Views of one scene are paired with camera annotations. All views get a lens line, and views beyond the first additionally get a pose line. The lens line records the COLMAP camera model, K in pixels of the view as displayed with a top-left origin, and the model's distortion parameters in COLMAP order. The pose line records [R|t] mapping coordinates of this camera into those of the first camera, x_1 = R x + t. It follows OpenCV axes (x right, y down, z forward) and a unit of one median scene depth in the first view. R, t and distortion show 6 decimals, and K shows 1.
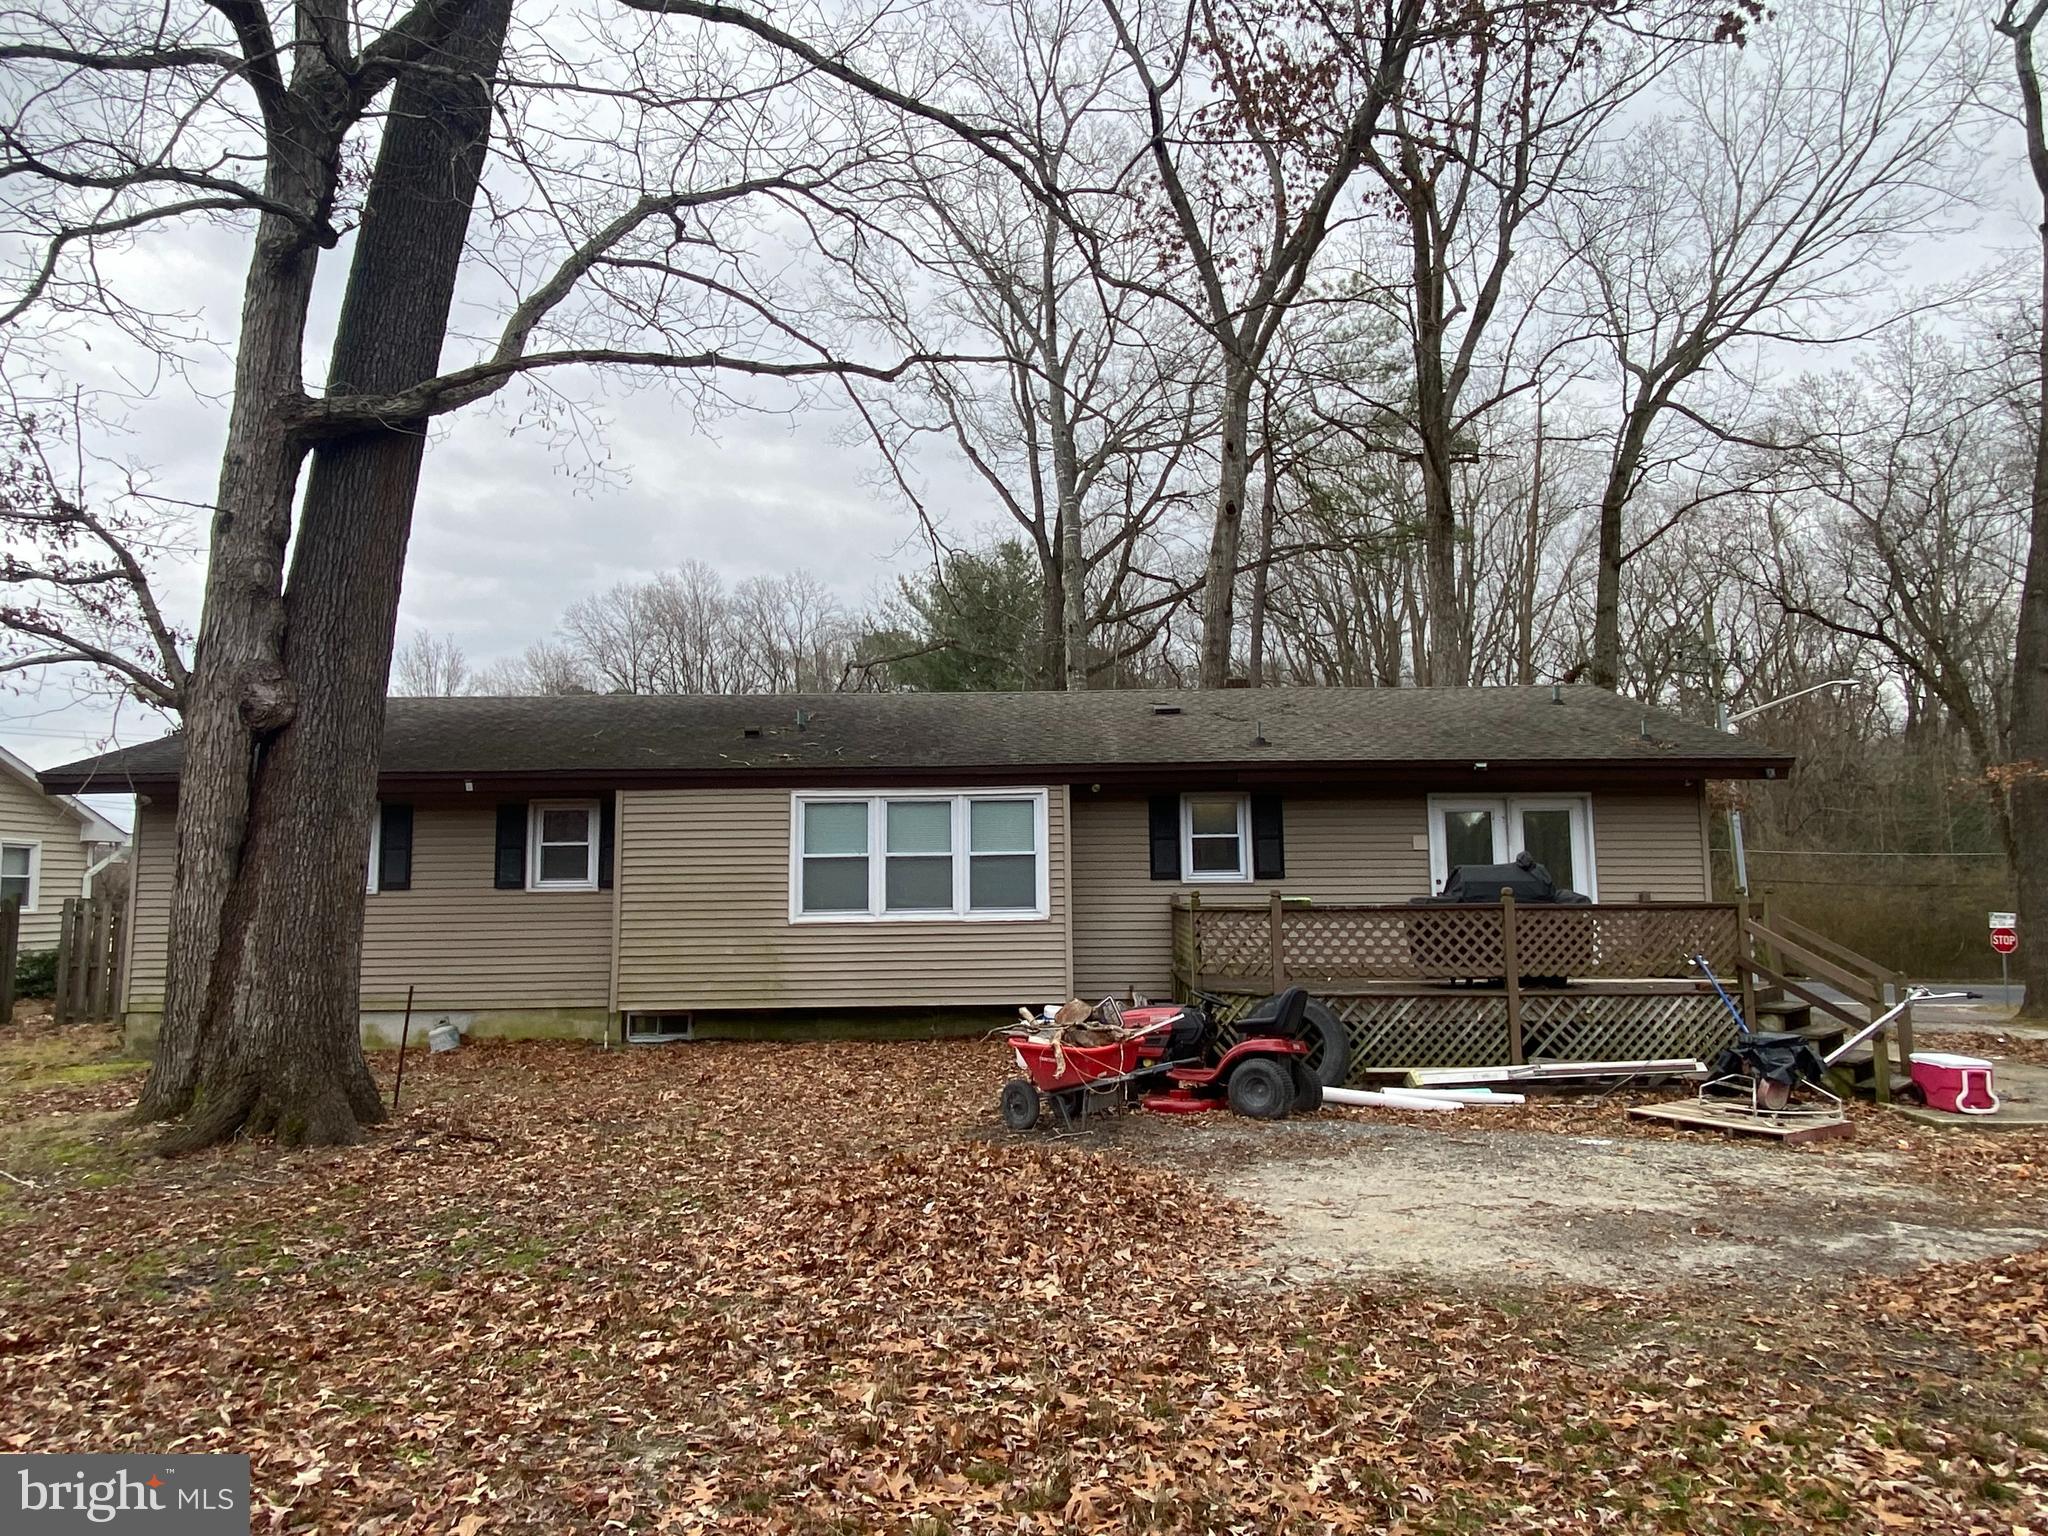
lens RADIAL K [[1212.8, 0, 1009.1], [0, 1212.8, 770.1], [0, 0, 1]] dist [0.019084, -0.019243]
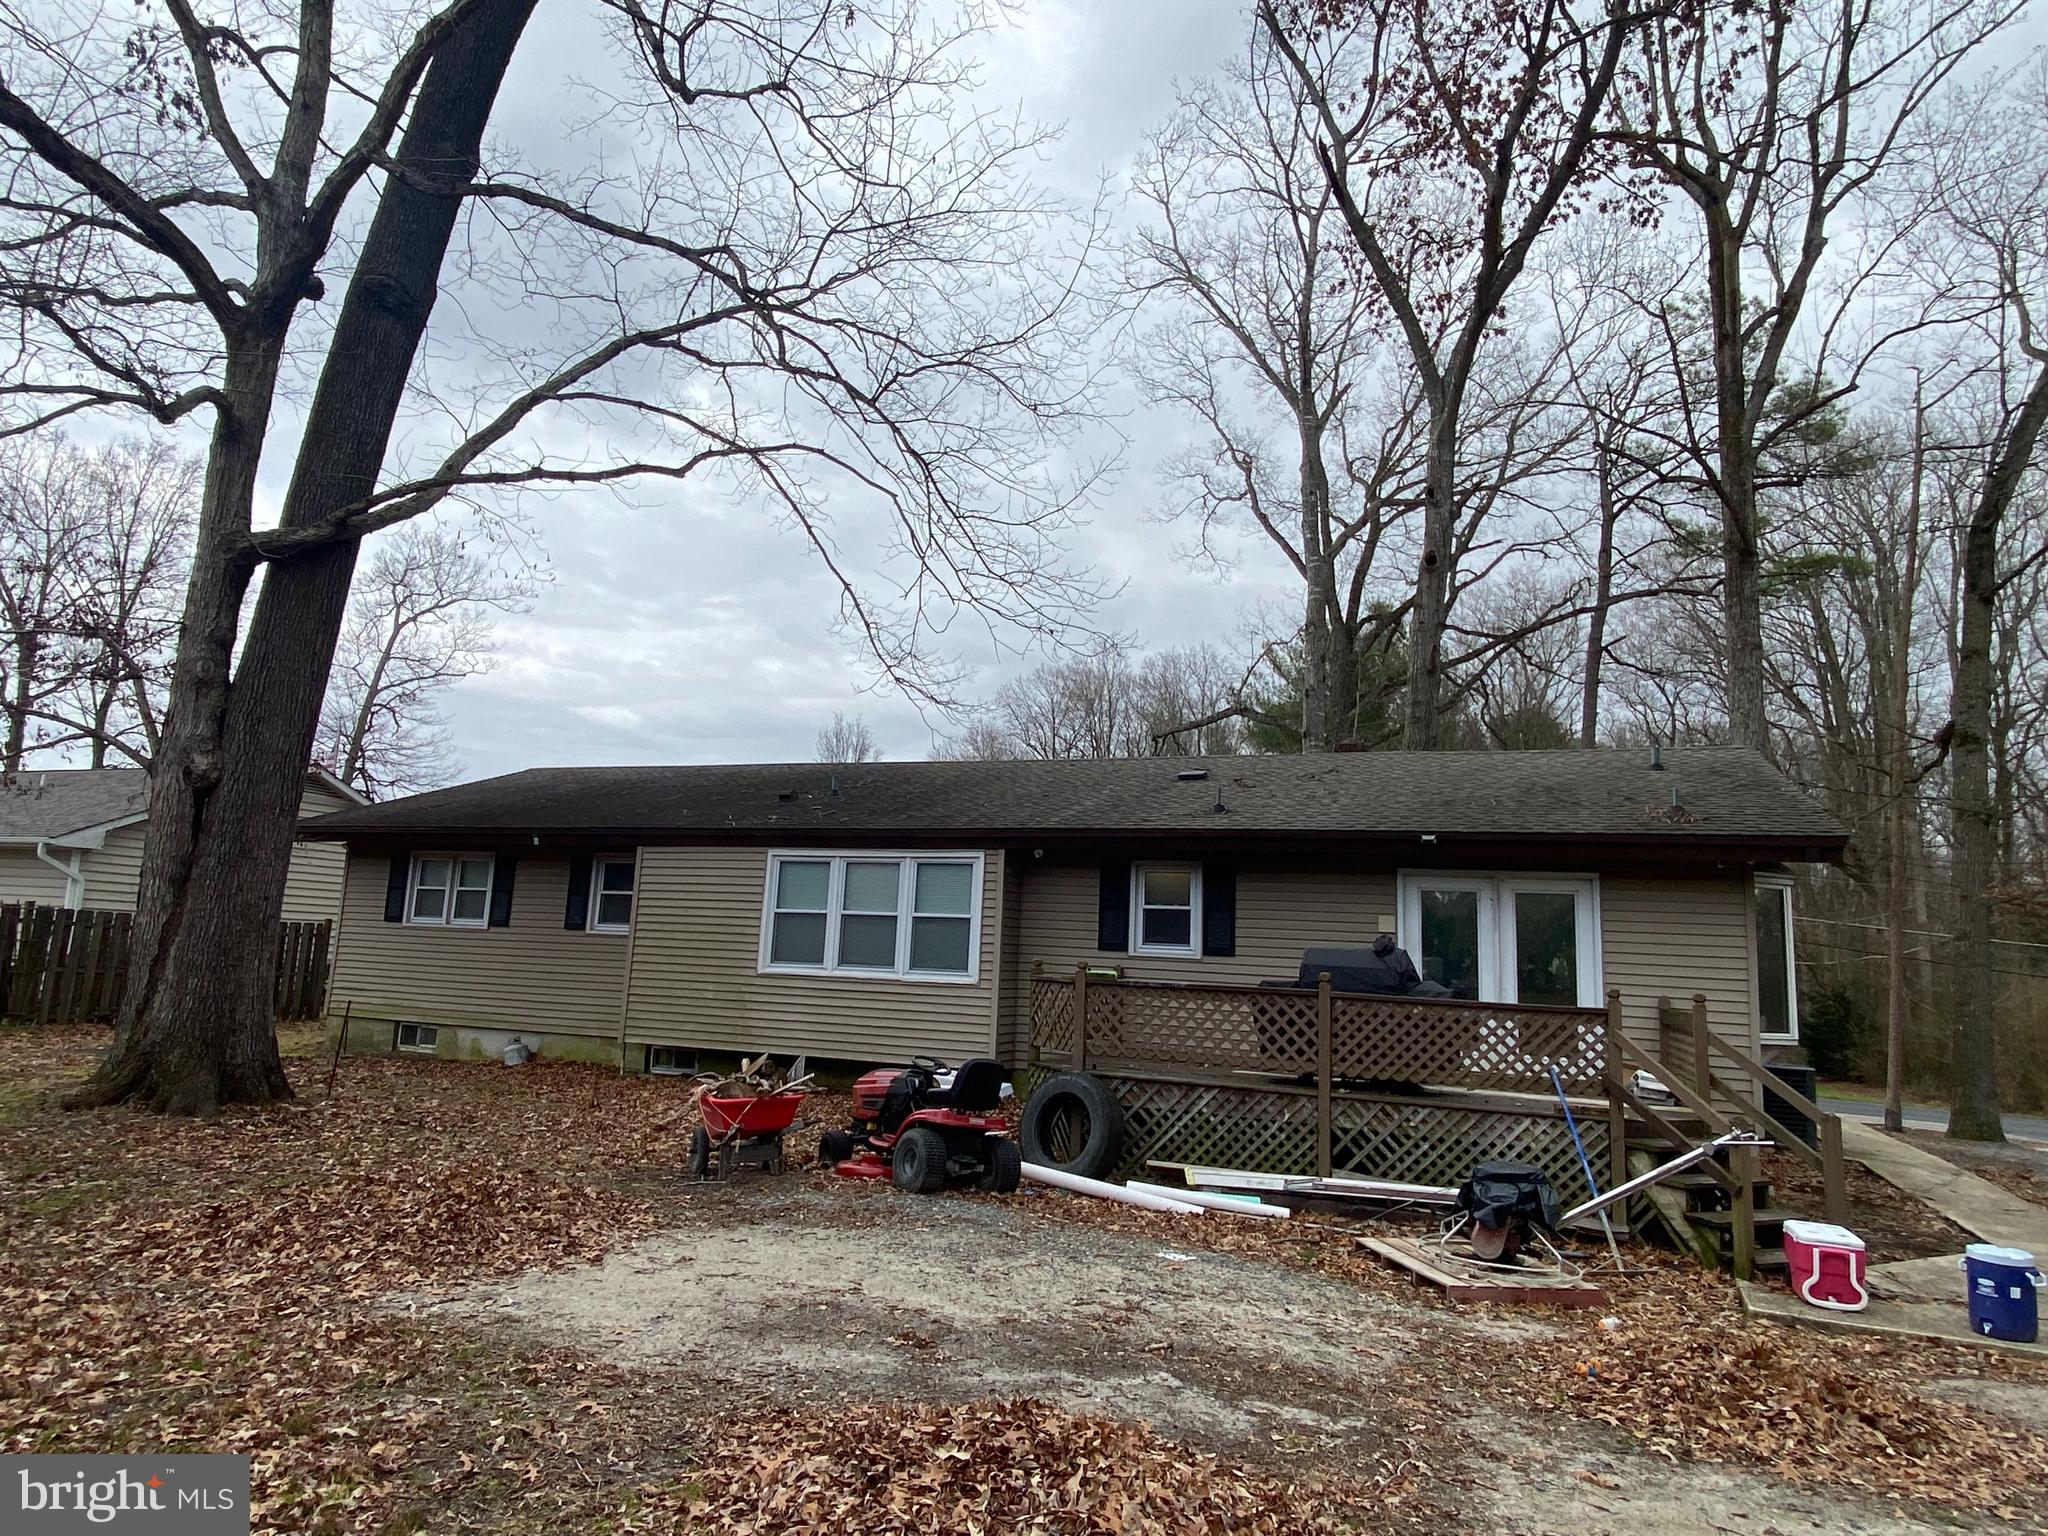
lens RADIAL K [[1212.8, 0, 1037.8], [0, 1212.8, 769.2], [0, 0, 1]] dist [0.019084, -0.019243]
pose [[0.930727, -0.003510, -0.365697, 0.541265], [-0.018504, 0.998221, -0.056677, 0.002635], [0.365245, 0.059518, 0.929007, 0.092429]]
